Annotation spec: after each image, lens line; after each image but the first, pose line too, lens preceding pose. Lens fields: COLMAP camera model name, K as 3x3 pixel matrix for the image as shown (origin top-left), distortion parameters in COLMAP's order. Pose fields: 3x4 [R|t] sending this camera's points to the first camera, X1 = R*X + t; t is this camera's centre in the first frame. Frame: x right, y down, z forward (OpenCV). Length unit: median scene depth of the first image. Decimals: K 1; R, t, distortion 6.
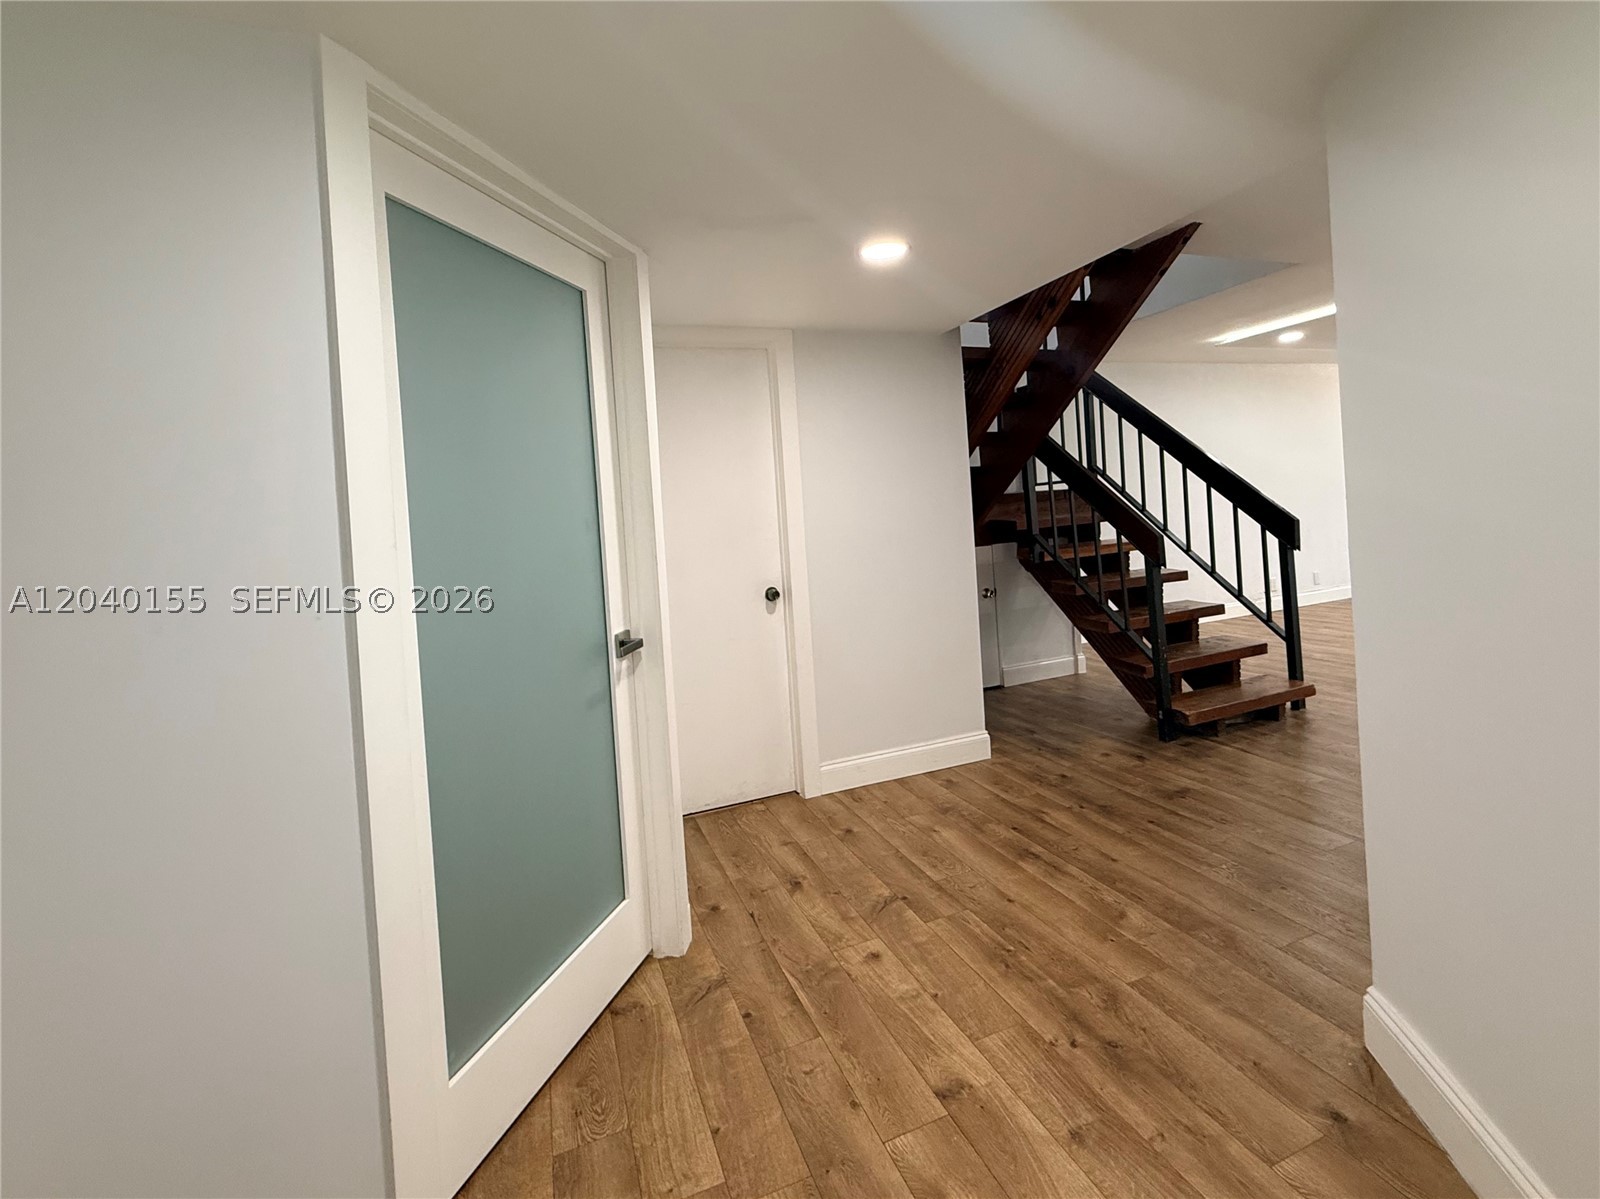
lens RADIAL K [[734.5, 0, 841.0], [0, 734.5, 516.4], [0, 0, 1]] dist [-0.002691, -0.000510]
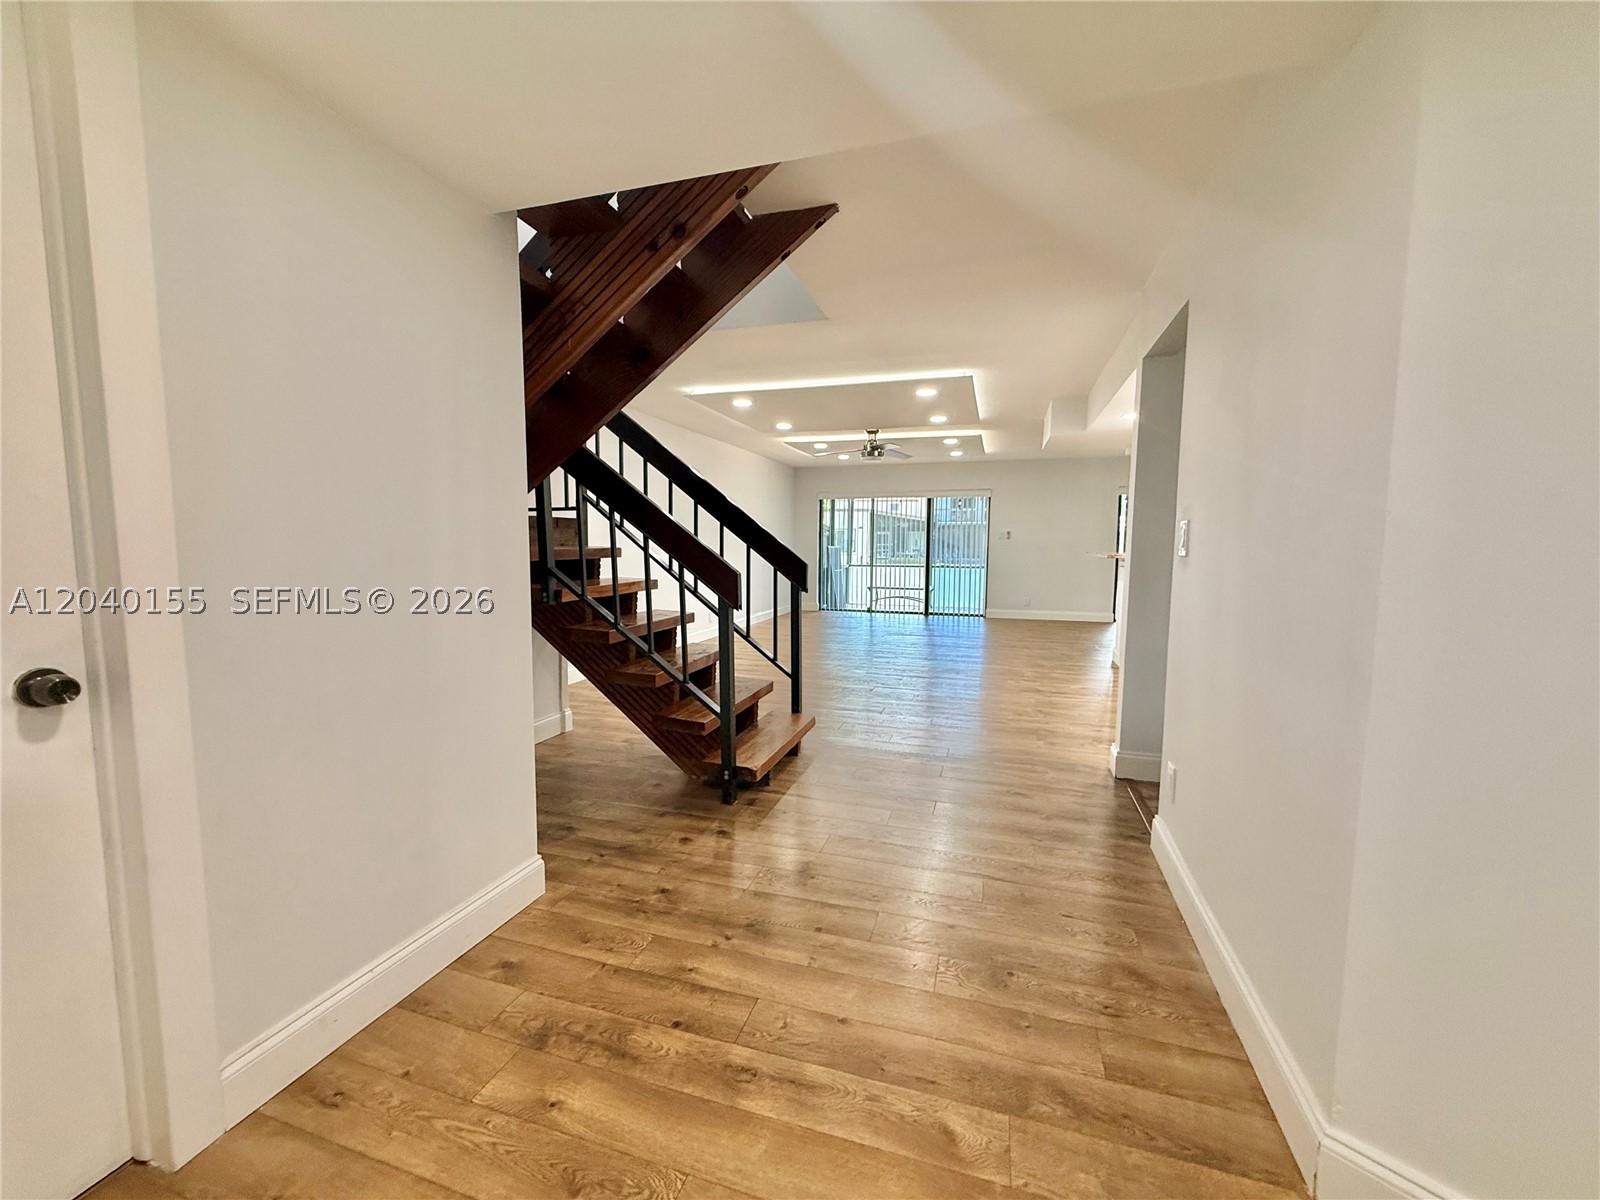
lens RADIAL K [[625.5, 0, 806.7], [0, 625.5, 600.9], [0, 0, 1]] dist [-0.000408, -0.000214]
pose [[0.648943, 0.002048, 0.760834, -0.099988], [-0.044719, 0.998370, 0.035456, 0.039081], [-0.759522, -0.057033, 0.647977, 0.593705]]
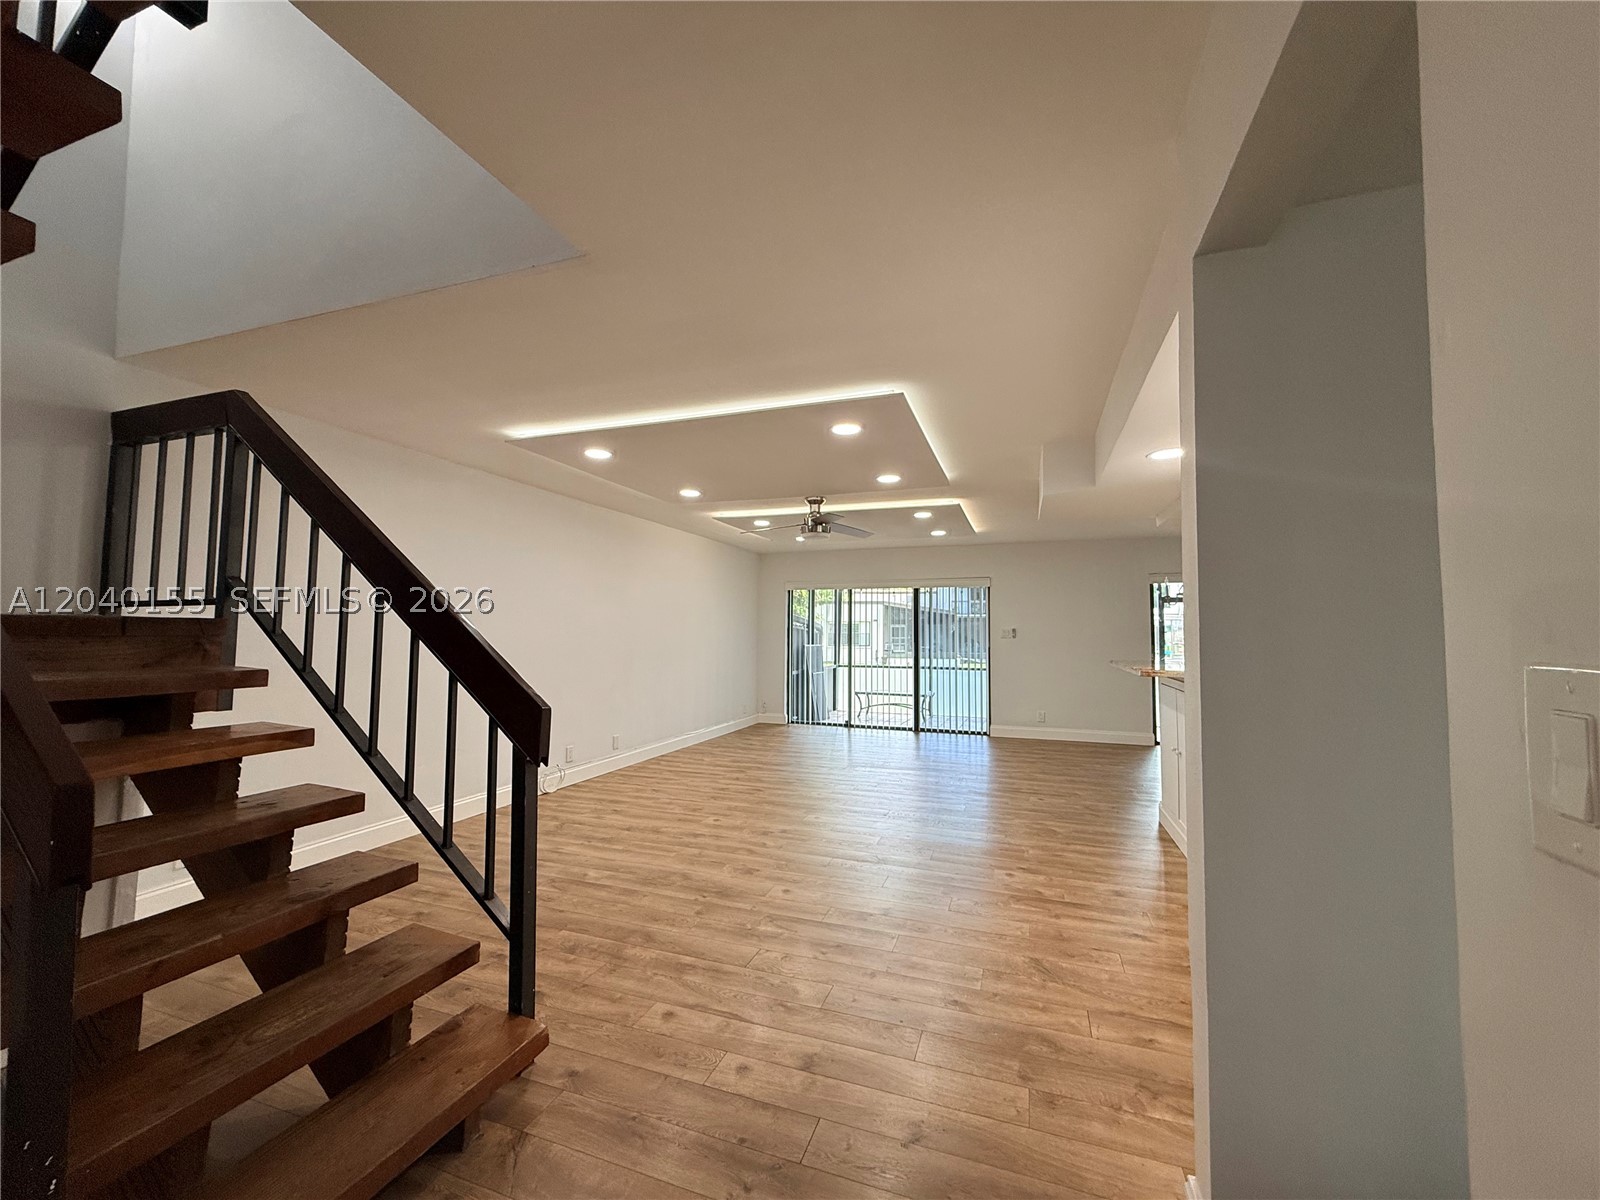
lens RADIAL K [[639.1, 0, 797.0], [0, 639.1, 601.6], [0, 0, 1]] dist [0.000610, -0.000109]
pose [[0.682567, 0.111520, 0.722265, 0.568063], [-0.048970, 0.993047, -0.107051, -0.045403], [-0.729181, 0.037701, 0.683282, 0.772053]]
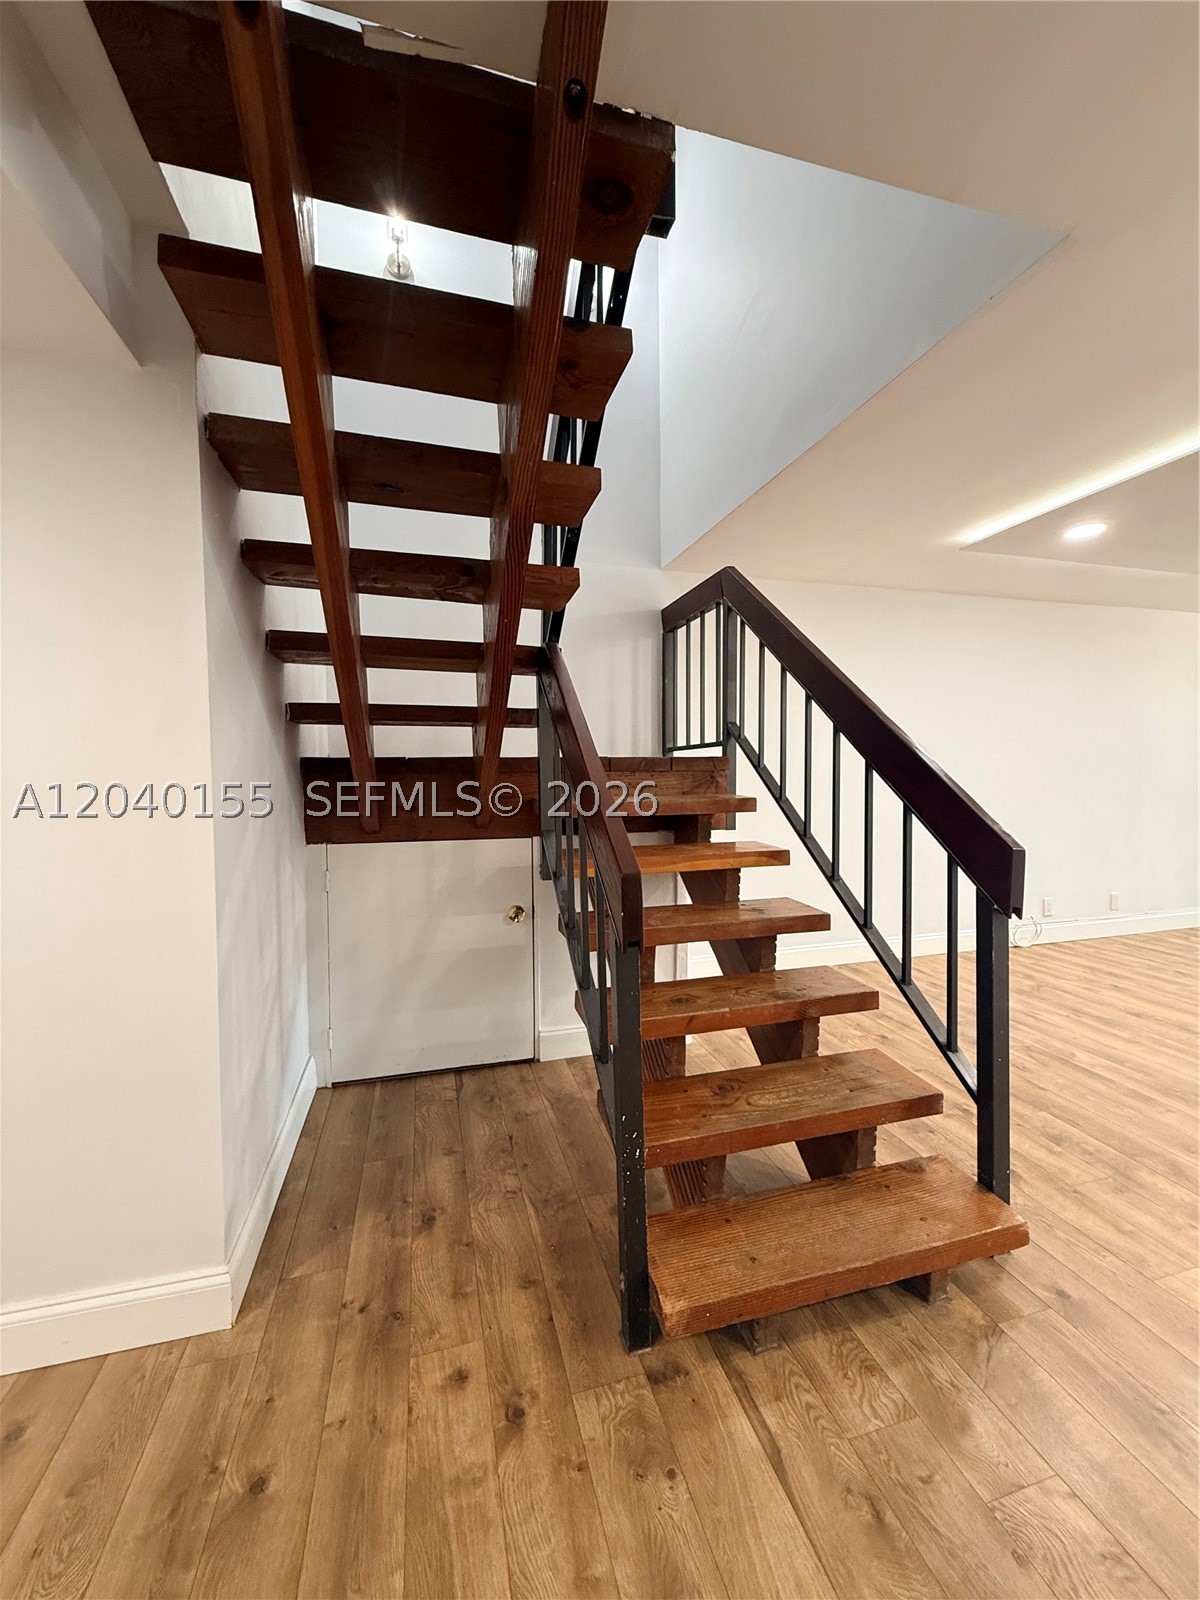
lens RADIAL K [[639.1, 0, 598.2], [0, 639.1, 795.9], [0, 0, 1]] dist [0.000610, -0.000109]
pose [[0.989480, 0.064210, -0.129642, 0.595142], [-0.059880, 0.997519, 0.037027, -0.038009], [0.131697, -0.028875, 0.990869, 0.833738]]
